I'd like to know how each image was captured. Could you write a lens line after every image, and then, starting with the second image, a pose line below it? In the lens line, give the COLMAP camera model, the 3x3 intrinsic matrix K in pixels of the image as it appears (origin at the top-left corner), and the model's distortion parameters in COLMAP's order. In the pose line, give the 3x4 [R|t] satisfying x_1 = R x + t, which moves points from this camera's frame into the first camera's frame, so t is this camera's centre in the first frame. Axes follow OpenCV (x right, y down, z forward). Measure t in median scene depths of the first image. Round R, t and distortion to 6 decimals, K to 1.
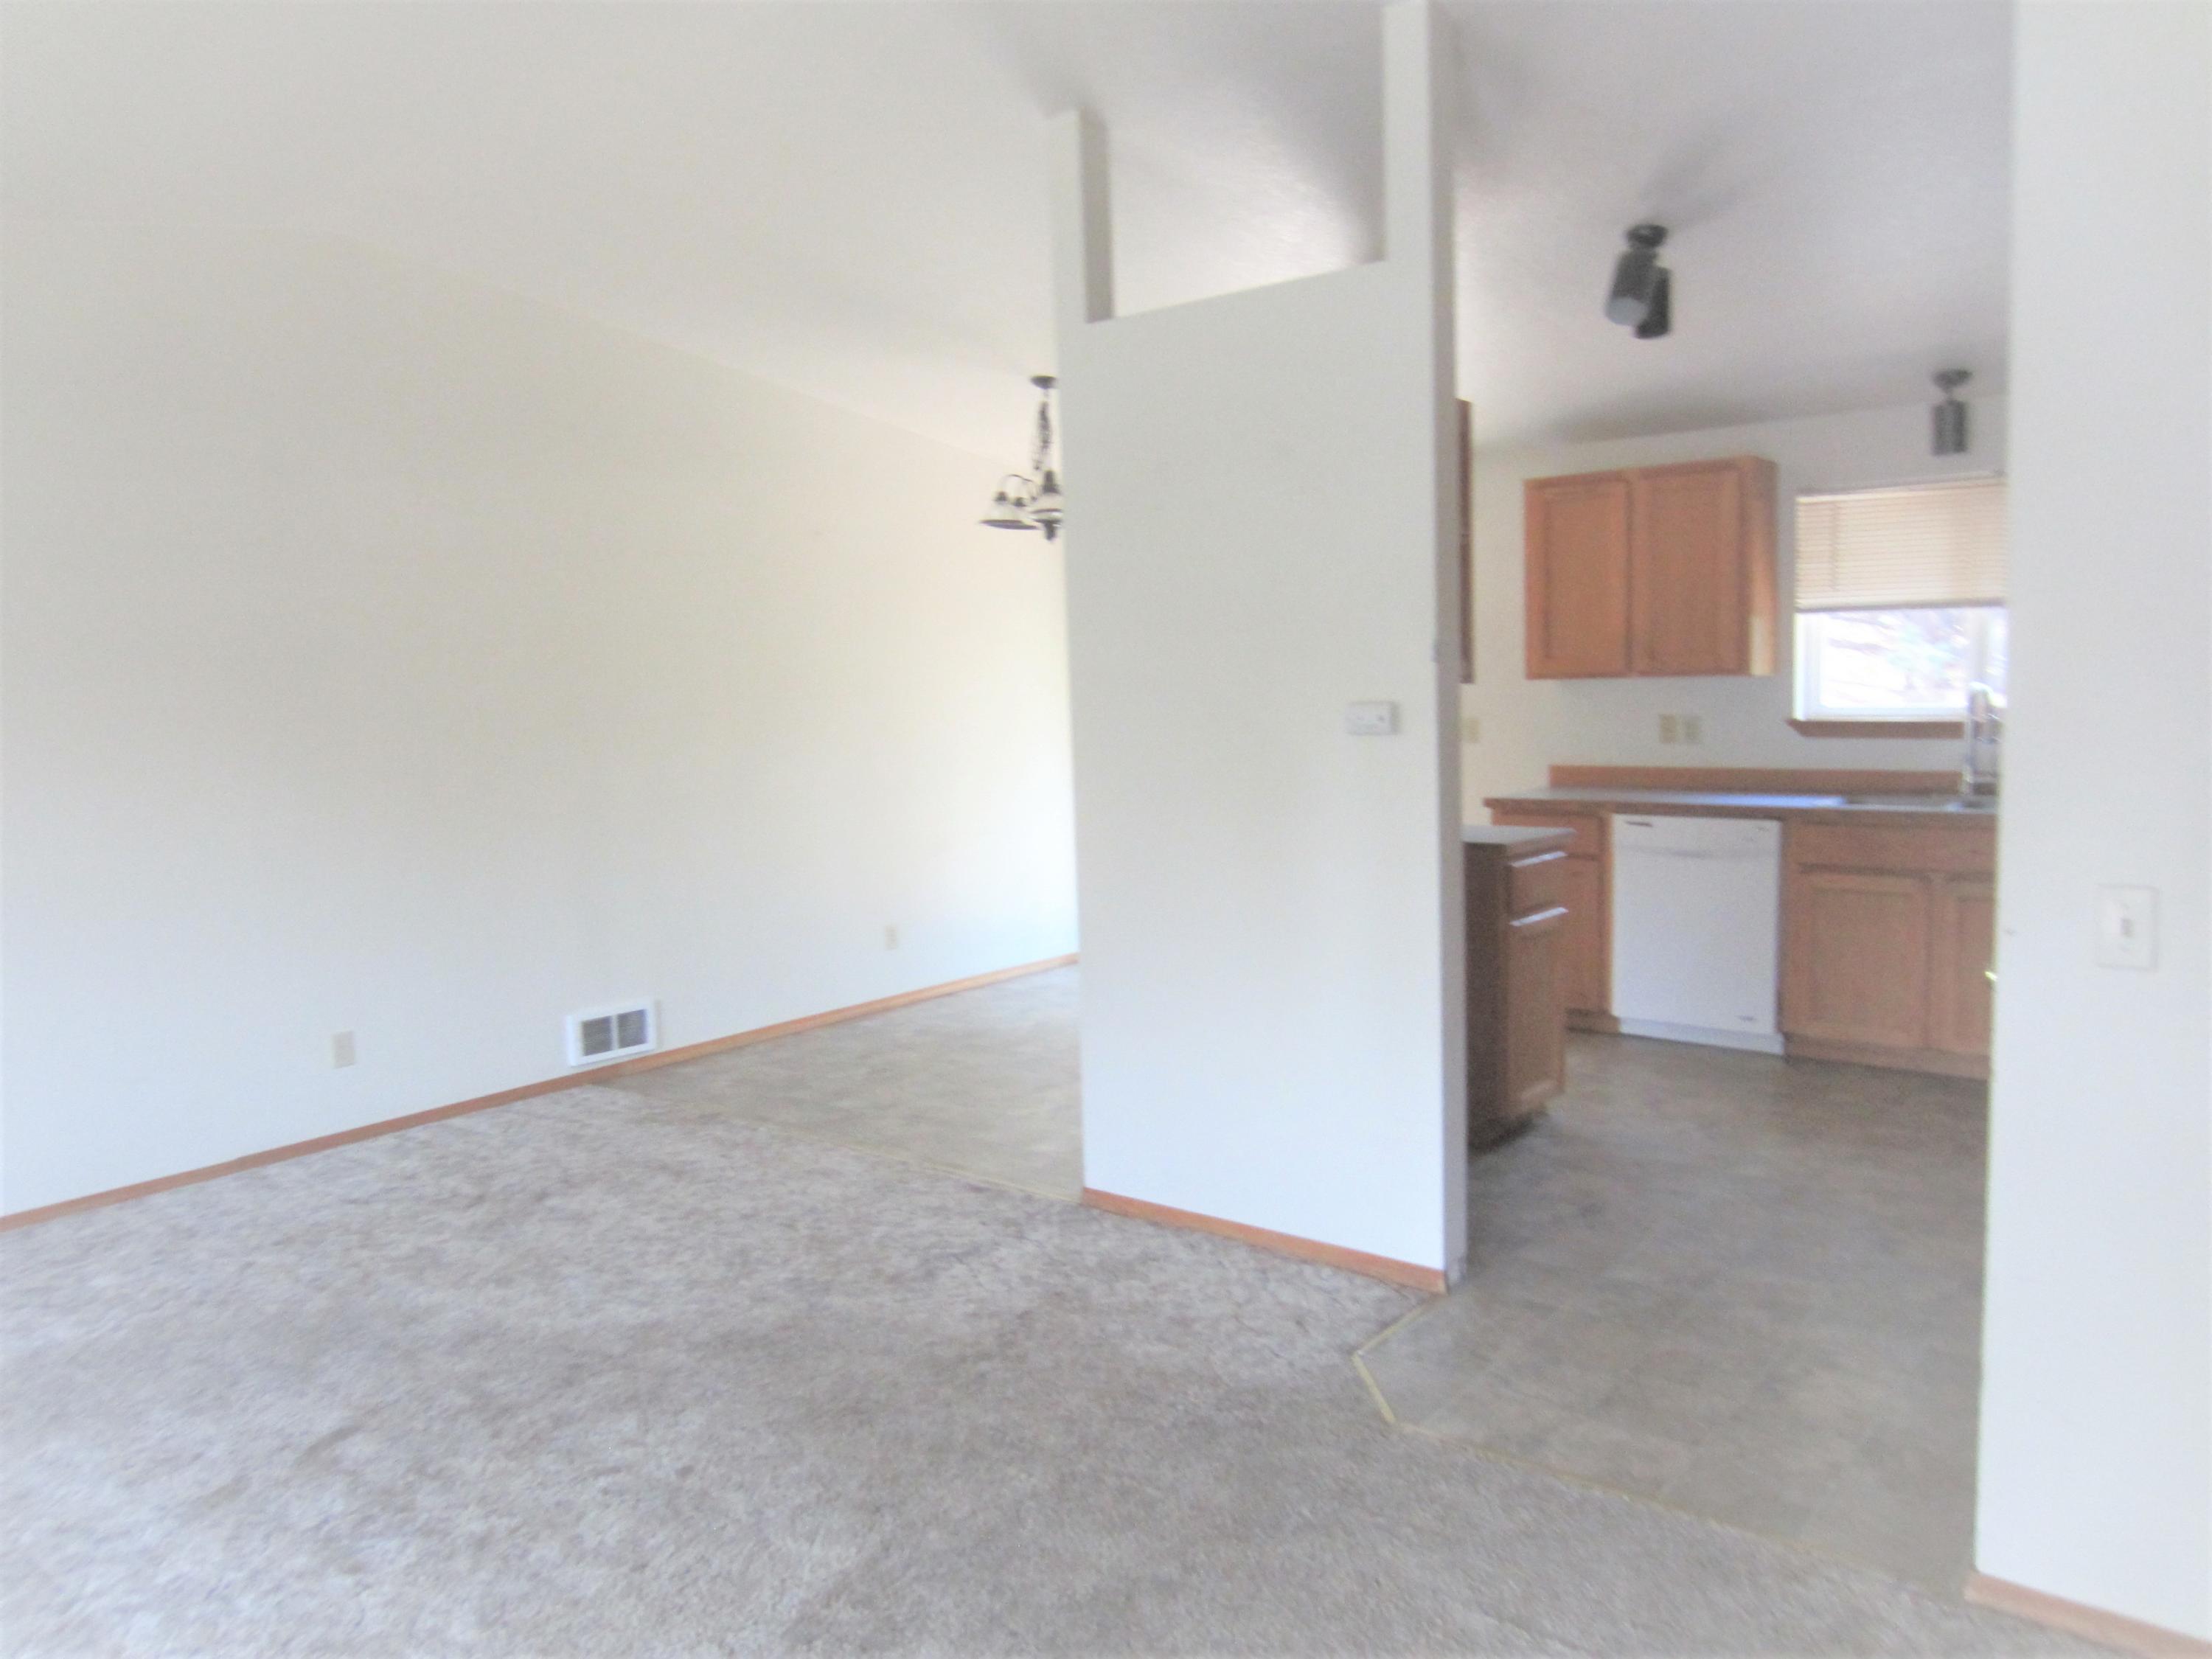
lens RADIAL K [[1581.4, 0, 1105.6], [0, 1581.4, 809.0], [0, 0, 1]] dist [-0.019311, 0.004171]
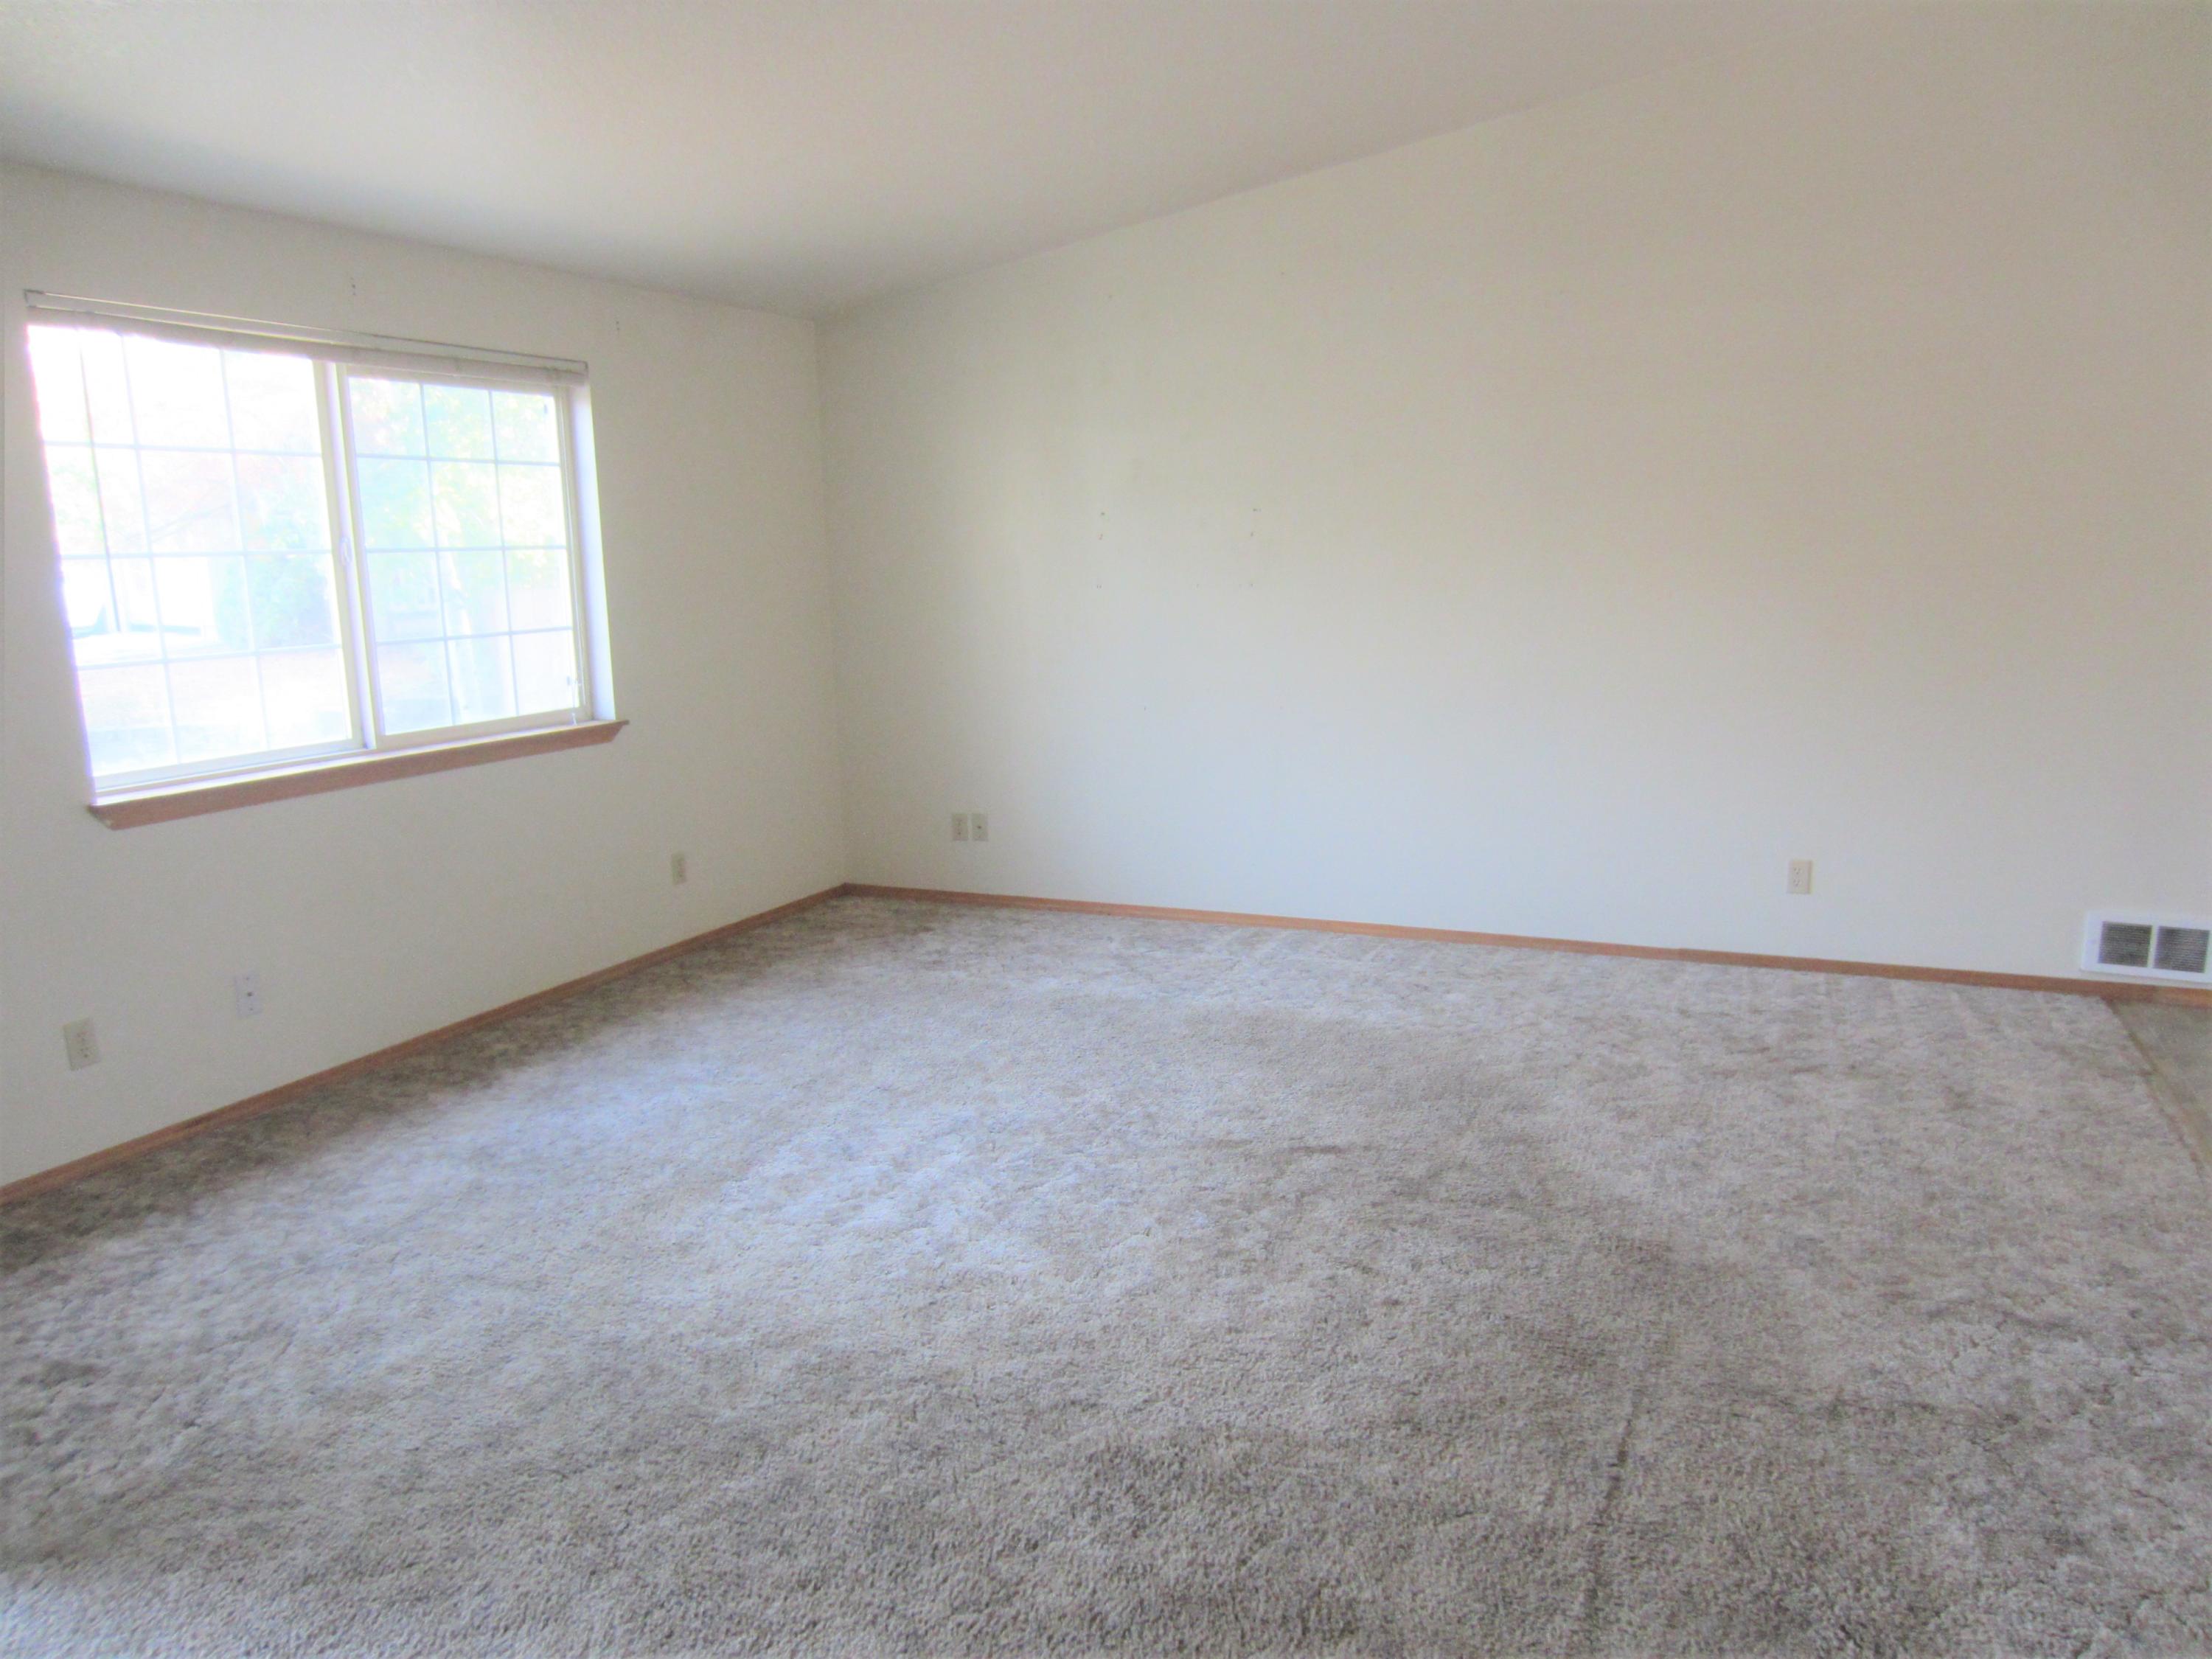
lens RADIAL K [[1581.4, 0, 1125.1], [0, 1581.4, 829.6], [0, 0, 1]] dist [-0.019311, 0.004171]
pose [[0.270094, 0.204460, -0.940875, 0.411587], [-0.076273, 0.978666, 0.190777, -0.042884], [0.959808, 0.020235, 0.279926, 0.380950]]
